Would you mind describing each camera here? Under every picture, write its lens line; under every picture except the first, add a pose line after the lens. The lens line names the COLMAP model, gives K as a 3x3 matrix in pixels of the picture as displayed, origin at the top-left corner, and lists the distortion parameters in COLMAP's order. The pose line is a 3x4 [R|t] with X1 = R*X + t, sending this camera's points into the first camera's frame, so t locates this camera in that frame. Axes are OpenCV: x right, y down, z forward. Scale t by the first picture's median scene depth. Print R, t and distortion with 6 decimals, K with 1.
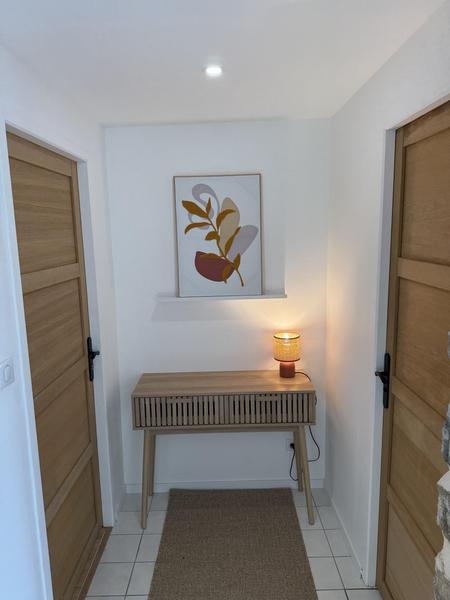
lens RADIAL K [[417.3, 0, 225.0], [0, 417.3, 300.0], [0, 0, 1]] dist [0.130785, -0.148794]
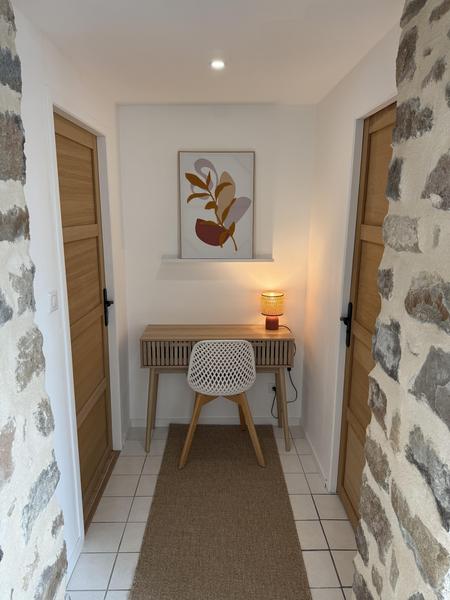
lens RADIAL K [[417.3, 0, 225.0], [0, 417.3, 300.0], [0, 0, 1]] dist [0.130785, -0.148794]
pose [[0.999456, 0.025364, 0.021097, -0.010436], [-0.026396, 0.998392, 0.050169, 0.050751], [-0.019790, -0.050699, 0.998518, -0.177154]]
